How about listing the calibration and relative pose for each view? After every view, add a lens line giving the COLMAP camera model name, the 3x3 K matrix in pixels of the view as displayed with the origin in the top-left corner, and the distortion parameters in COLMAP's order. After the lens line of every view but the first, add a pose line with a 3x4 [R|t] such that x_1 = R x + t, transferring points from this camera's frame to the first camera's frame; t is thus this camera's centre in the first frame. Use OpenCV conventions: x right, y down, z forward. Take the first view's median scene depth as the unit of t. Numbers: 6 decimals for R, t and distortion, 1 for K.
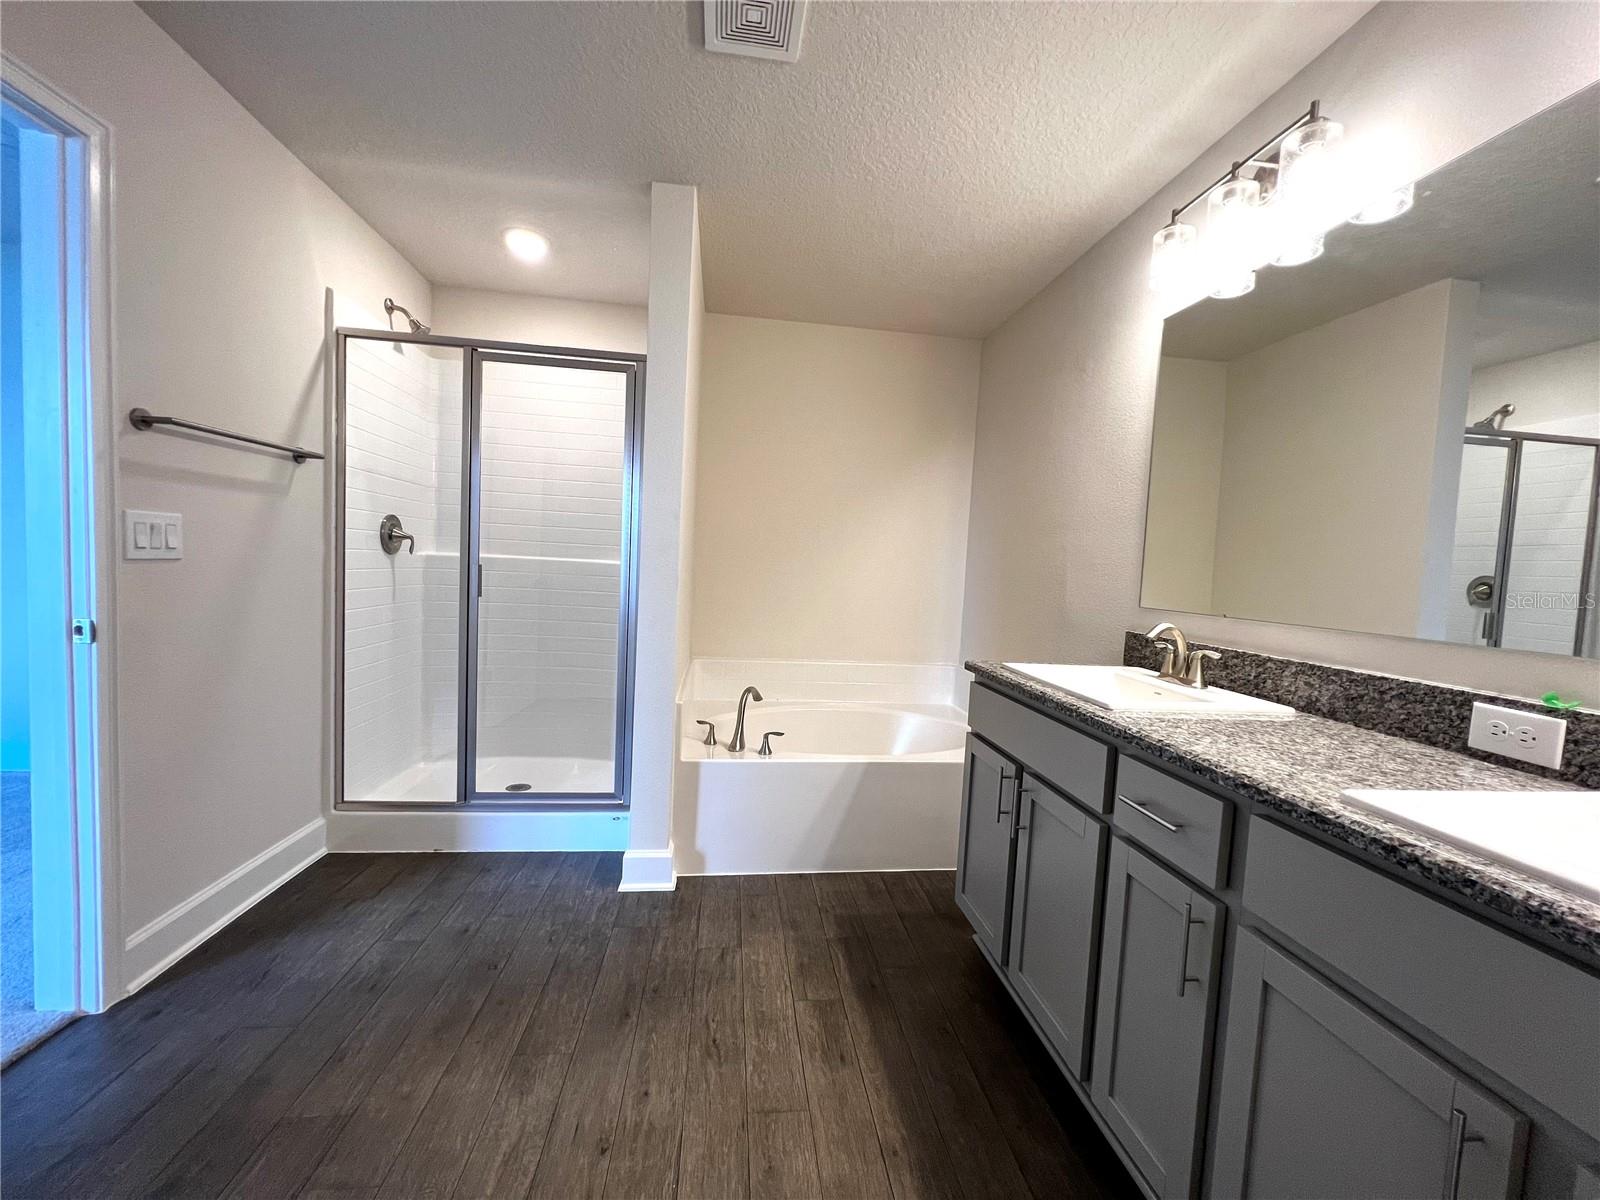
lens RADIAL K [[643.1, 0, 804.1], [0, 643.1, 608.0], [0, 0, 1]] dist [0.003666, 0.000314]
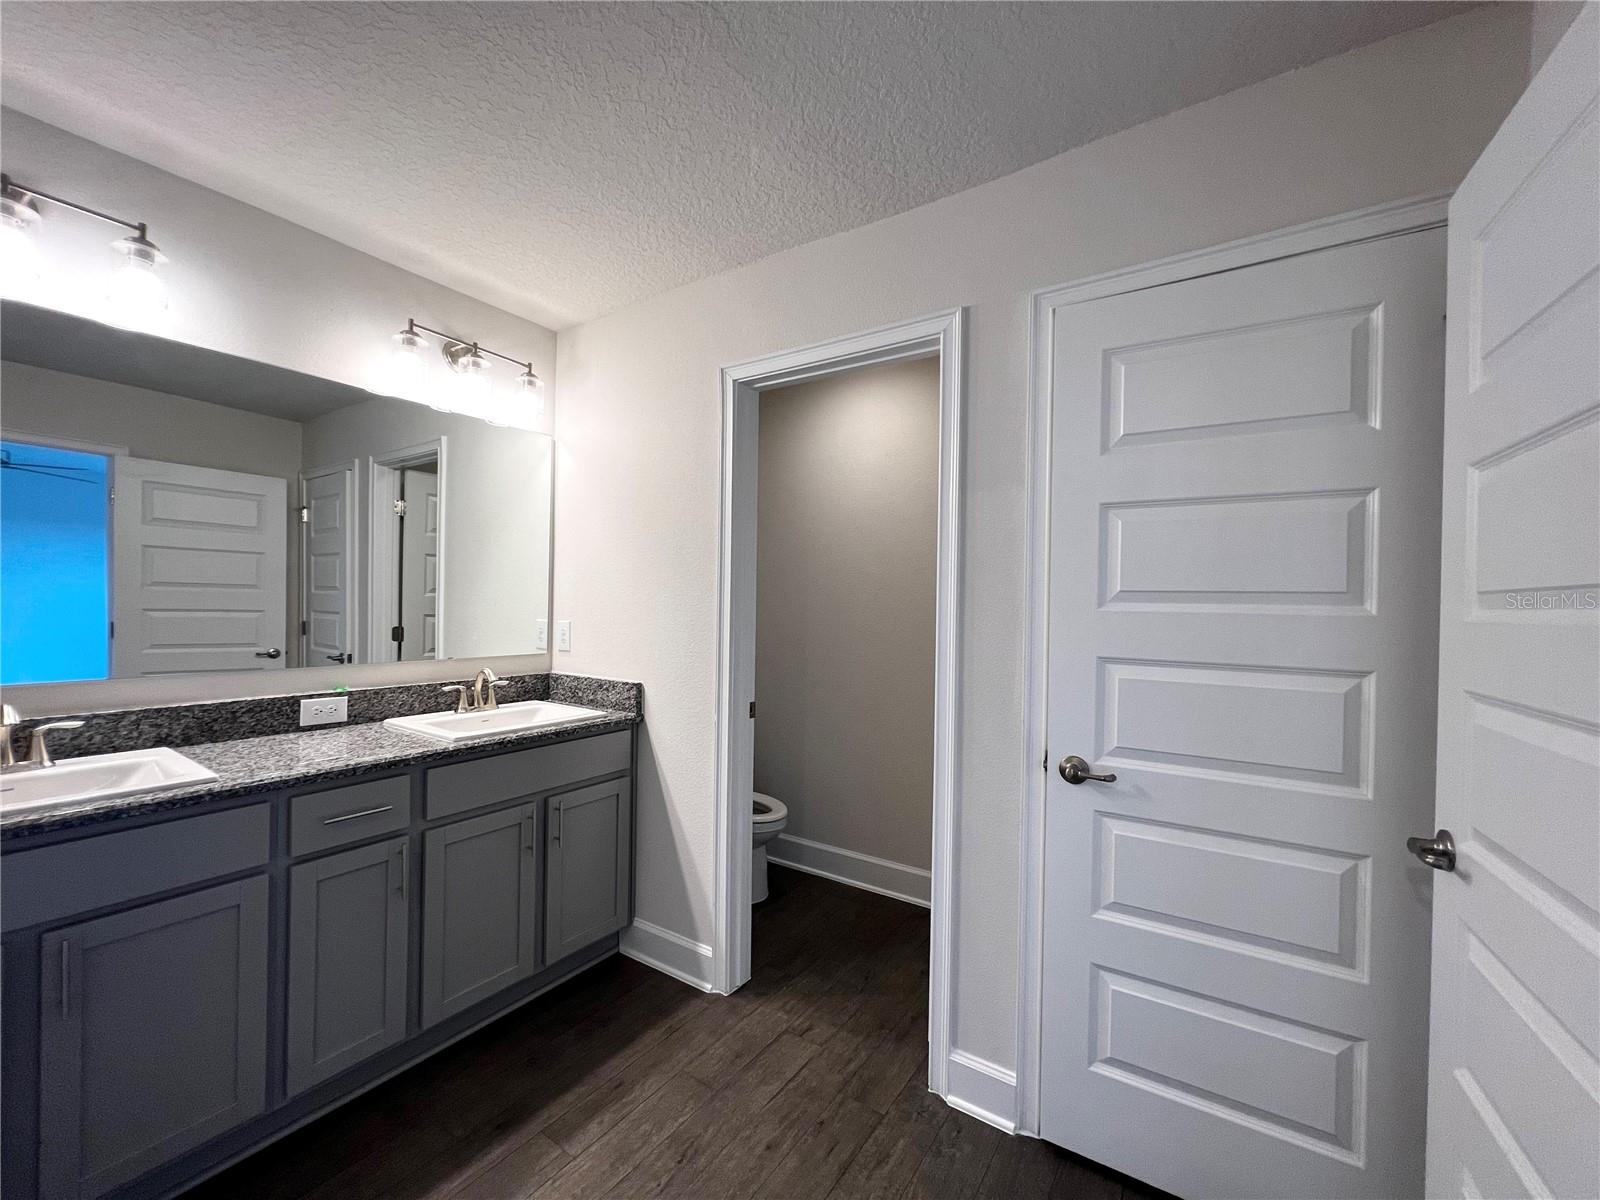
lens RADIAL K [[643.1, 0, 804.1], [0, 643.1, 608.0], [0, 0, 1]] dist [0.003666, 0.000314]
pose [[-0.770208, -0.068625, 0.634090, -0.972404], [-0.016616, 0.996016, 0.087612, -0.246994], [-0.637576, 0.056943, -0.768280, 1.297953]]
